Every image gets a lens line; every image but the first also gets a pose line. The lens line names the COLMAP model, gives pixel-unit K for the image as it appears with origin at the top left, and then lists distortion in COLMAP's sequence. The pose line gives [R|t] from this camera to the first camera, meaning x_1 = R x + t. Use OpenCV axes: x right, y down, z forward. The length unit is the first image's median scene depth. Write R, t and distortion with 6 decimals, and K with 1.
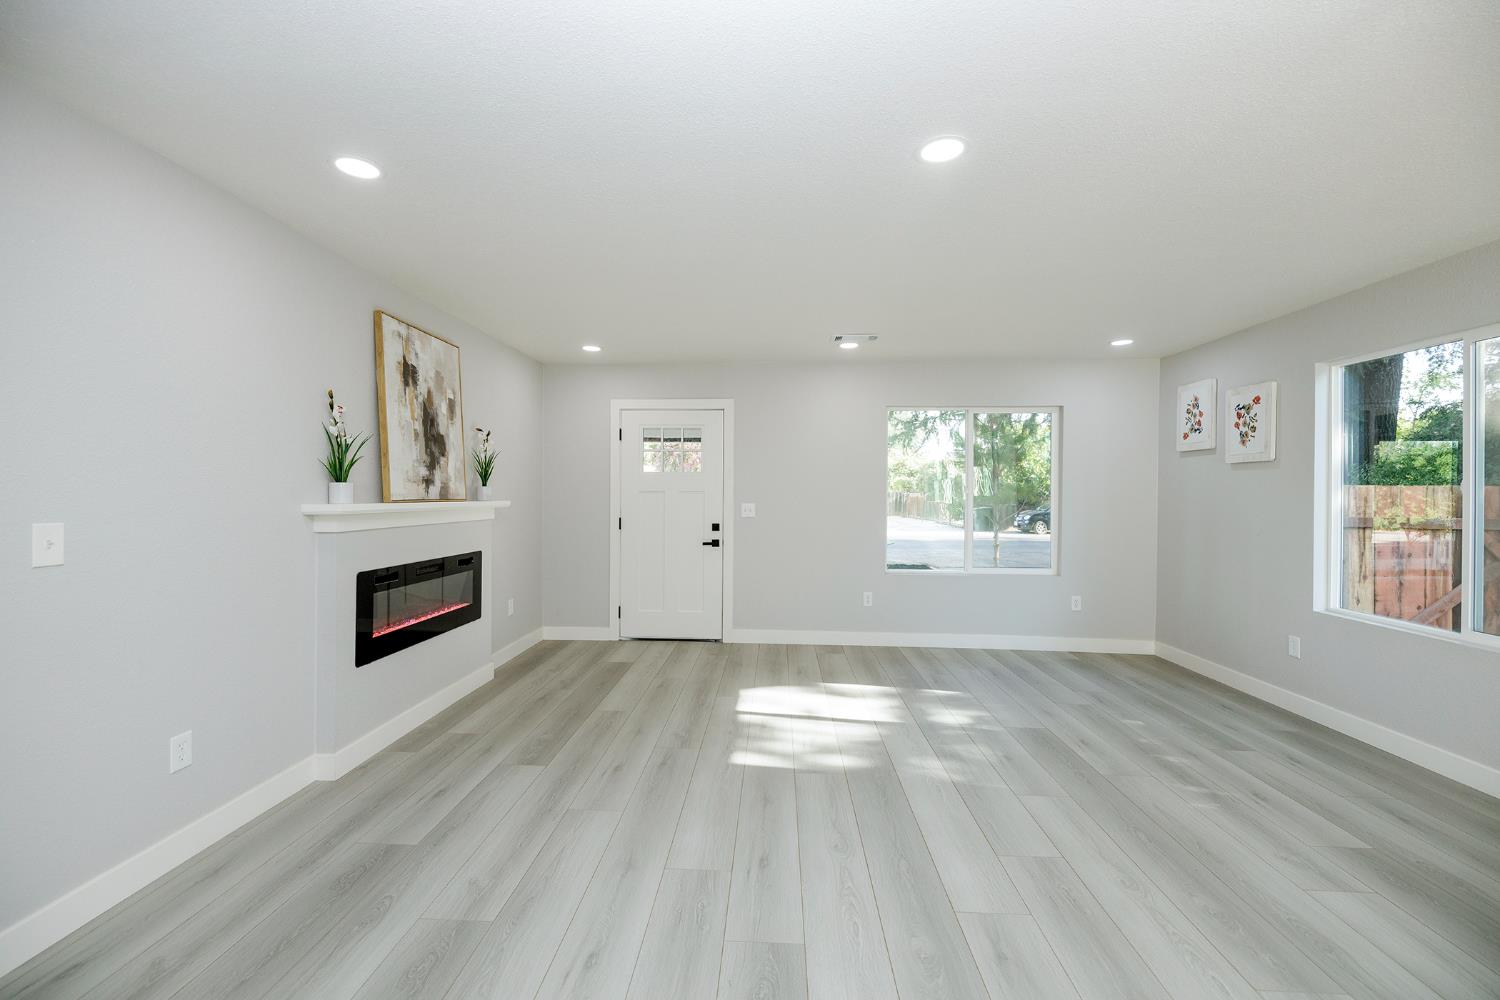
lens RADIAL K [[626.9, 0, 740.3], [0, 626.9, 495.8], [0, 0, 1]] dist [0.000276, 0.000114]
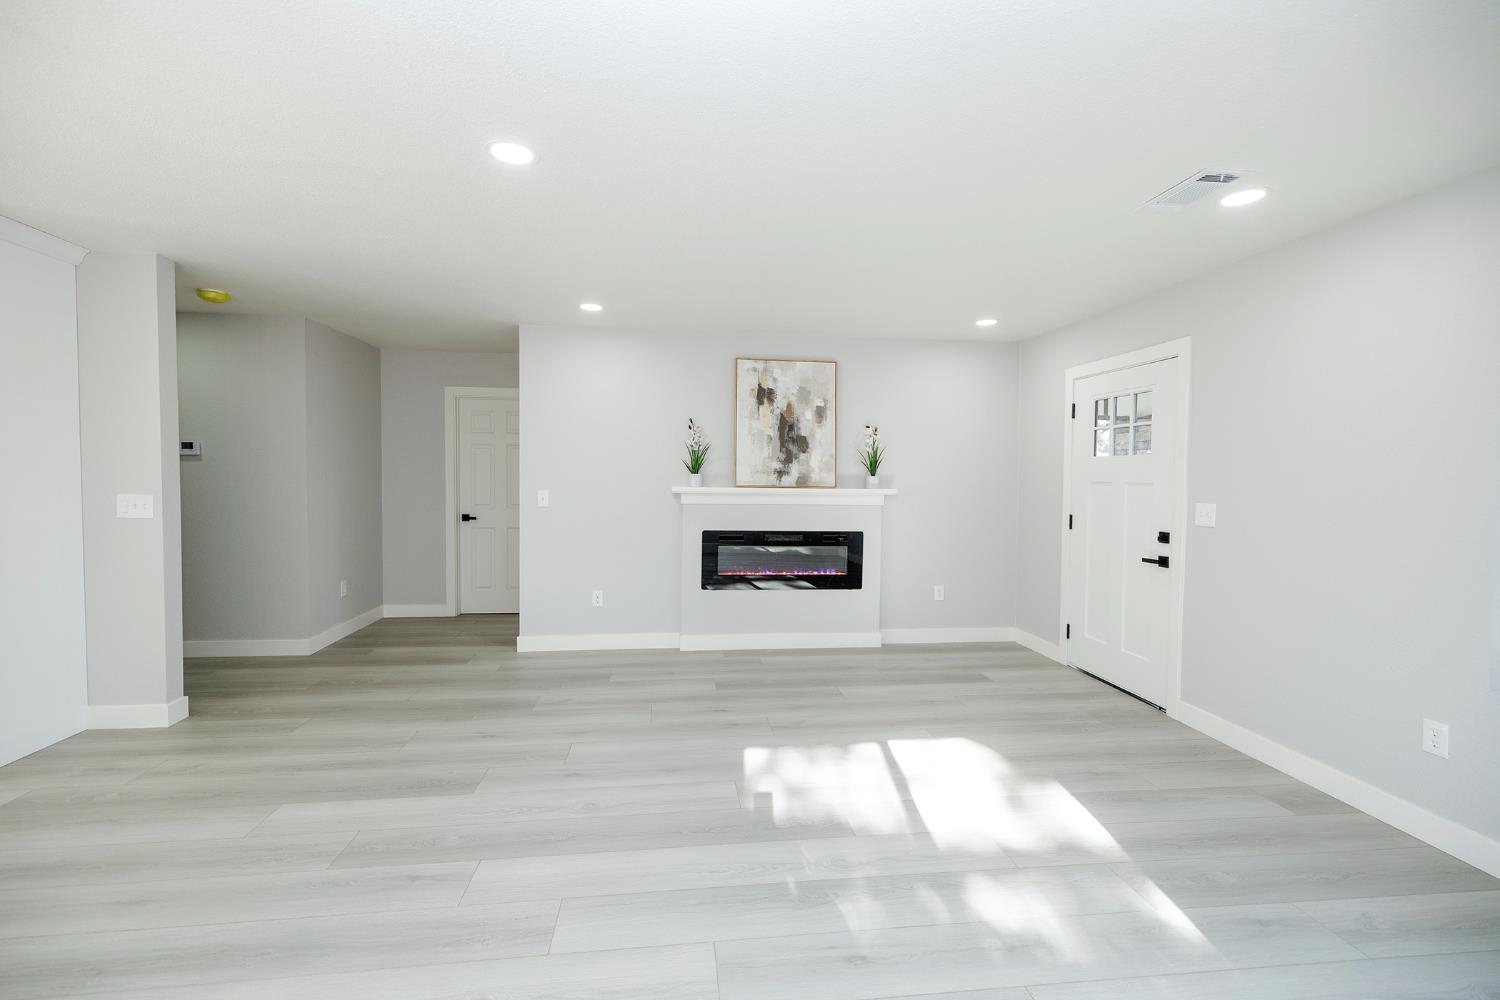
lens RADIAL K [[626.9, 0, 740.0], [0, 626.9, 492.7], [0, 0, 1]] dist [0.000276, 0.000114]
pose [[0.172479, 0.025613, -0.984680, 0.786074], [-0.013756, 0.999627, 0.023592, -0.009700], [0.984917, 0.009476, 0.172767, 0.659507]]
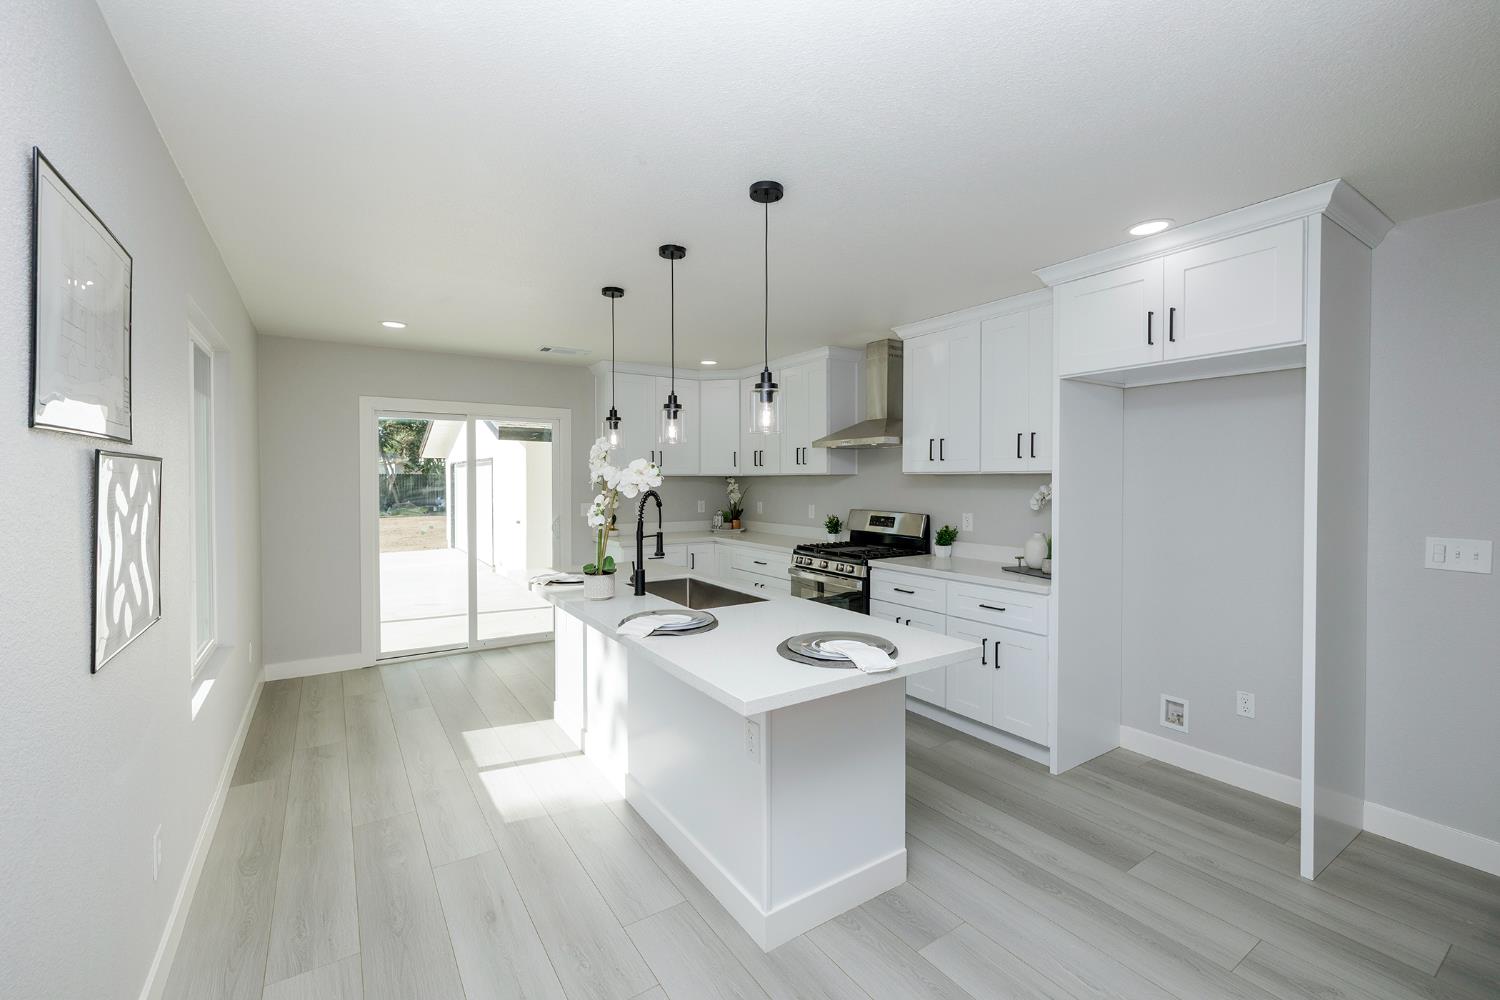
lens RADIAL K [[626.9, 0, 741.2], [0, 626.9, 492.2], [0, 0, 1]] dist [0.000276, 0.000114]
pose [[-0.802623, 0.006313, -0.596453, 0.743085], [-0.008110, 0.999736, 0.021495, -0.030572], [0.596431, 0.022089, -0.802360, 0.053834]]
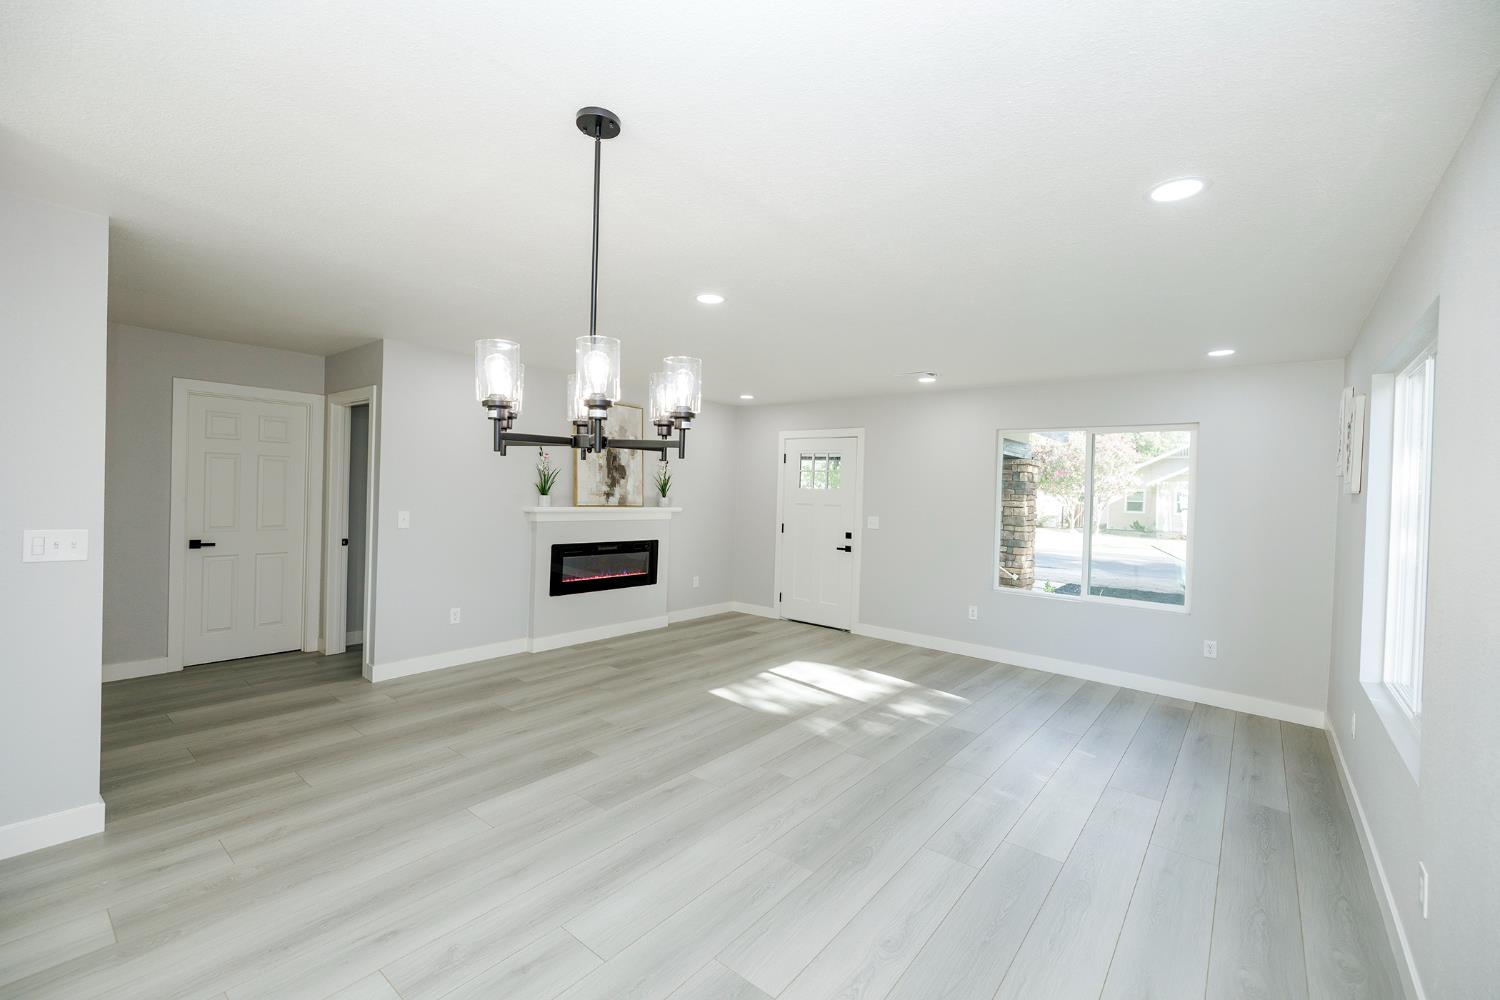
lens RADIAL K [[626.9, 0, 742.6], [0, 626.9, 497.9], [0, 0, 1]] dist [0.000276, 0.000114]
pose [[0.808744, 0.027676, -0.587509, 0.733733], [-0.030276, 0.999527, 0.005408, -0.032552], [0.587381, 0.013414, 0.809200, -0.124472]]
